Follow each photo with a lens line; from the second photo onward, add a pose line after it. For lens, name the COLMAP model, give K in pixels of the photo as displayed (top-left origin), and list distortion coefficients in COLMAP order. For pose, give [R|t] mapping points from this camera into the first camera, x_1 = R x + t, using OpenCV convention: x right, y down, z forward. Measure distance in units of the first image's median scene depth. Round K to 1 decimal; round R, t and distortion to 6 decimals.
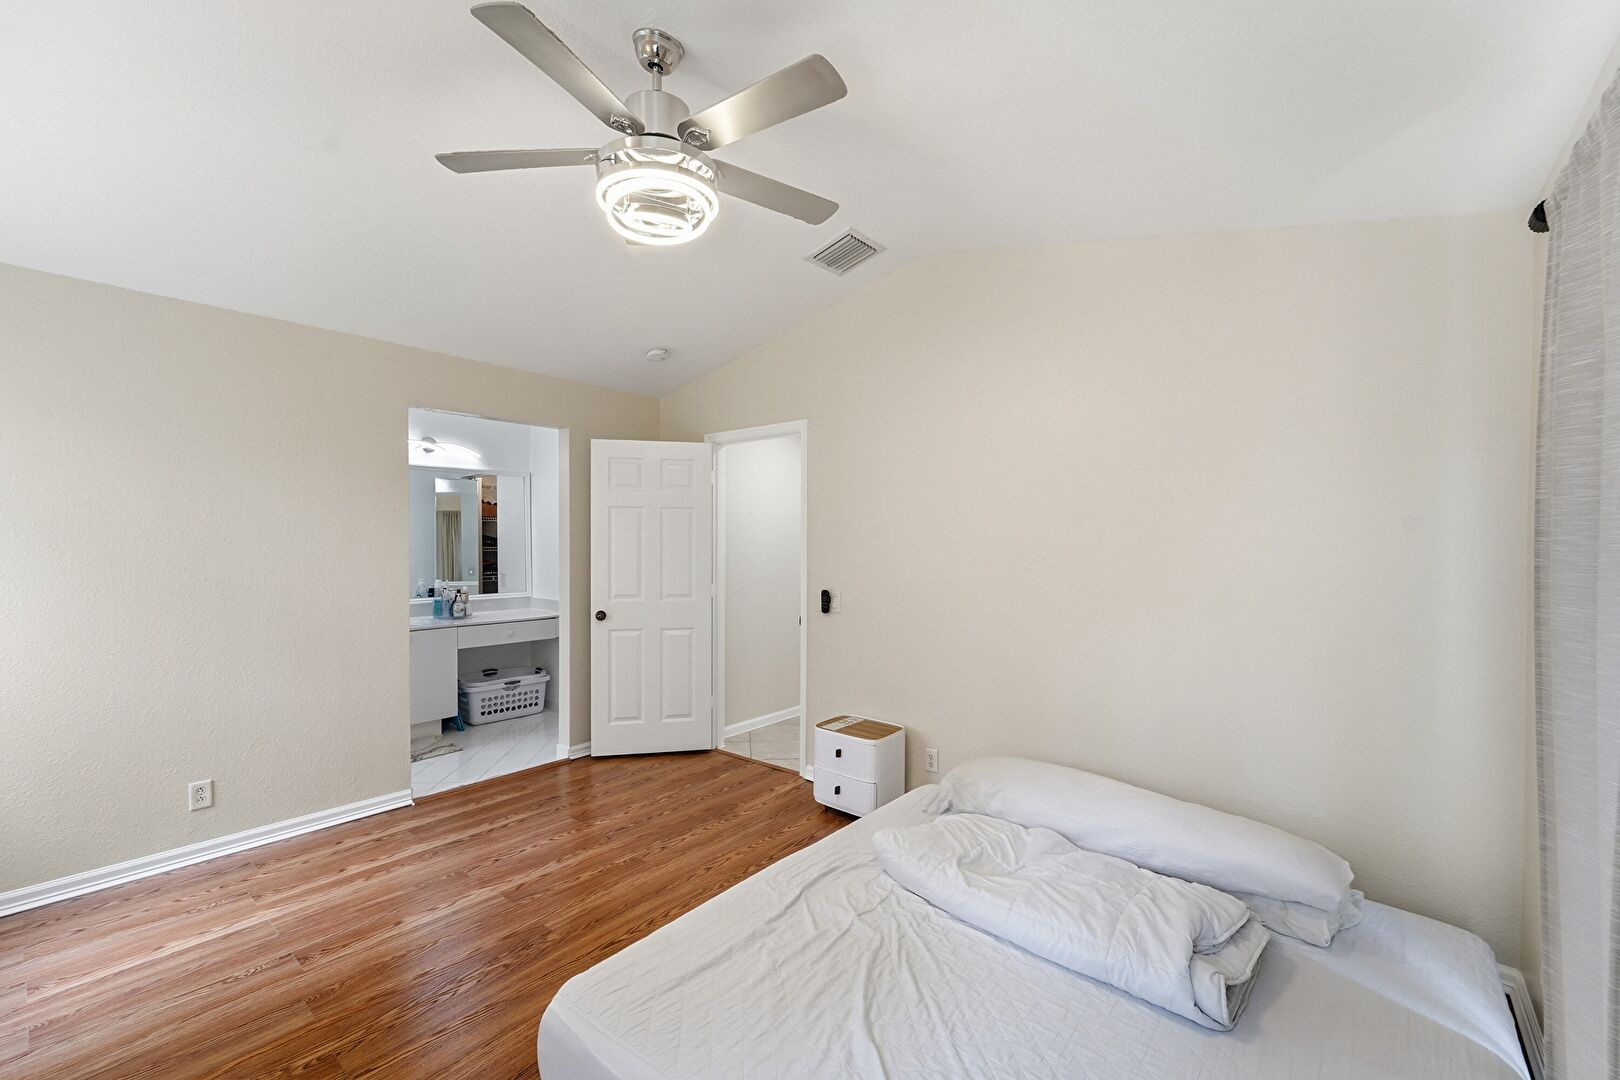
lens RADIAL K [[667.6, 0, 802.6], [0, 667.6, 557.0], [0, 0, 1]] dist [0.000382, 0.000218]
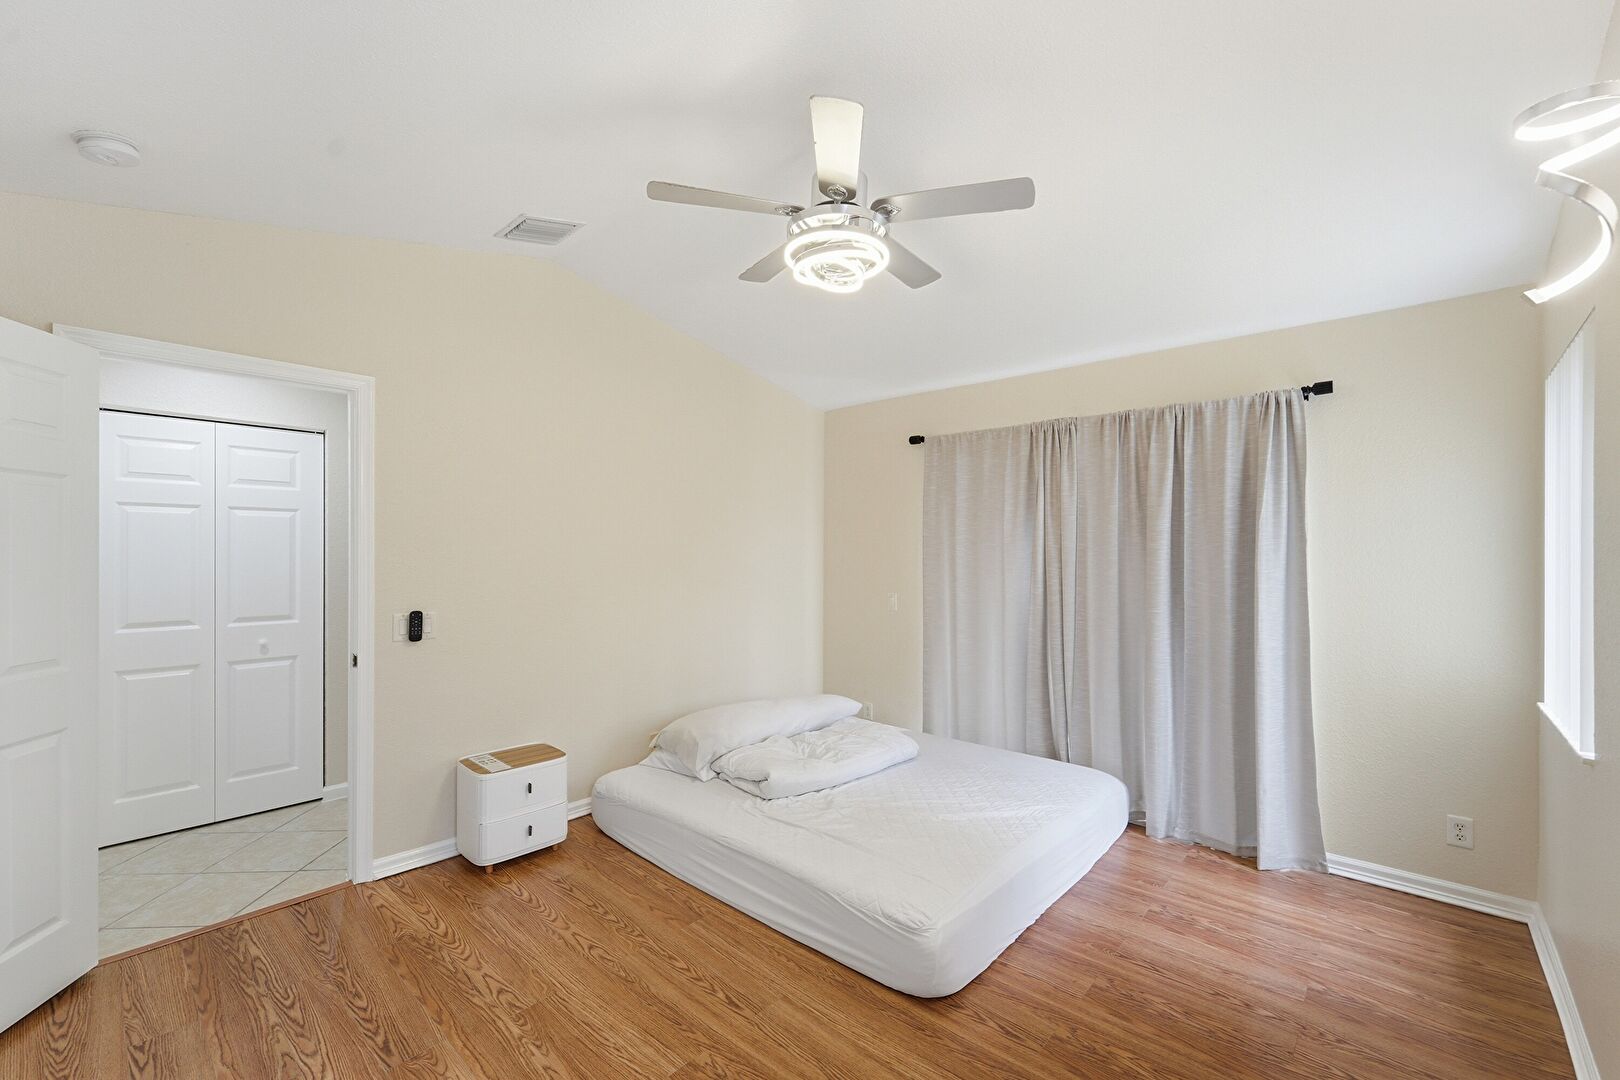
lens RADIAL K [[667.6, 0, 804.2], [0, 667.6, 548.8], [0, 0, 1]] dist [0.000382, 0.000218]
pose [[0.031529, 0.004235, 0.999494, -0.766351], [0.018965, 0.999808, -0.004834, -0.010204], [-0.999323, 0.019108, 0.031443, 0.566539]]
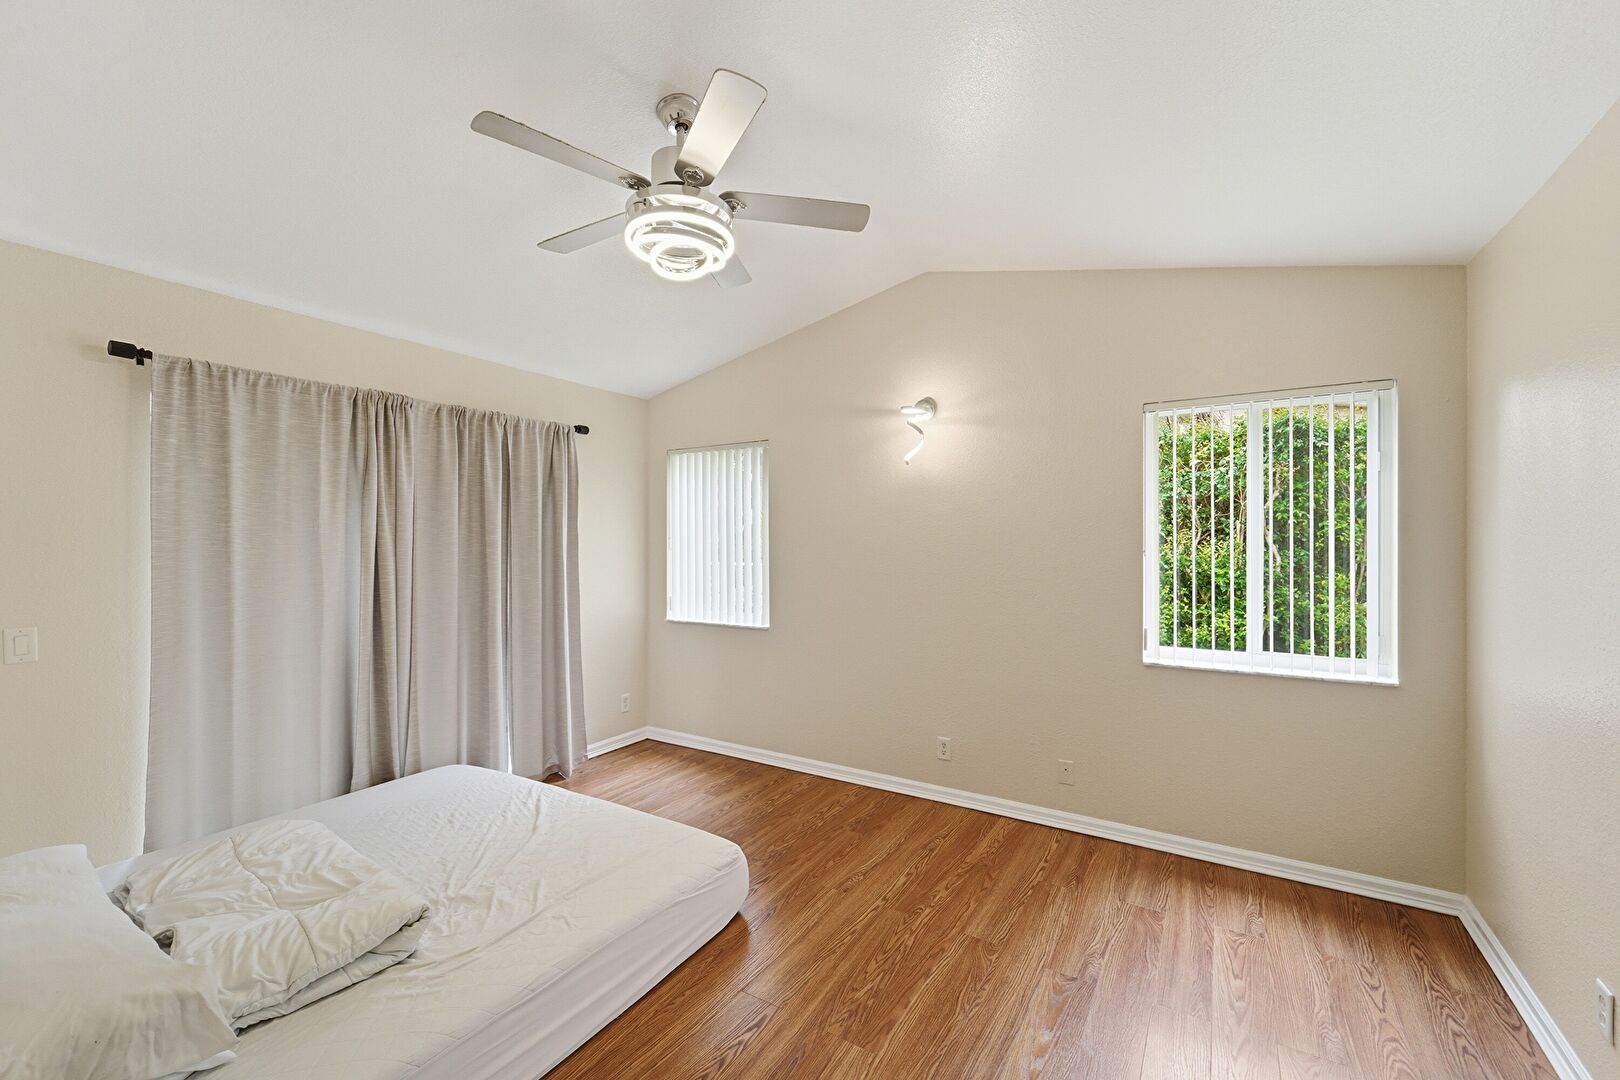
lens RADIAL K [[667.6, 0, 810.2], [0, 667.6, 537.6], [0, 0, 1]] dist [0.000382, 0.000218]
pose [[-0.987951, 0.004784, -0.154690, -0.148685], [0.001792, 0.999809, 0.019480, -0.028154], [0.154753, 0.018968, -0.987771, 1.191216]]
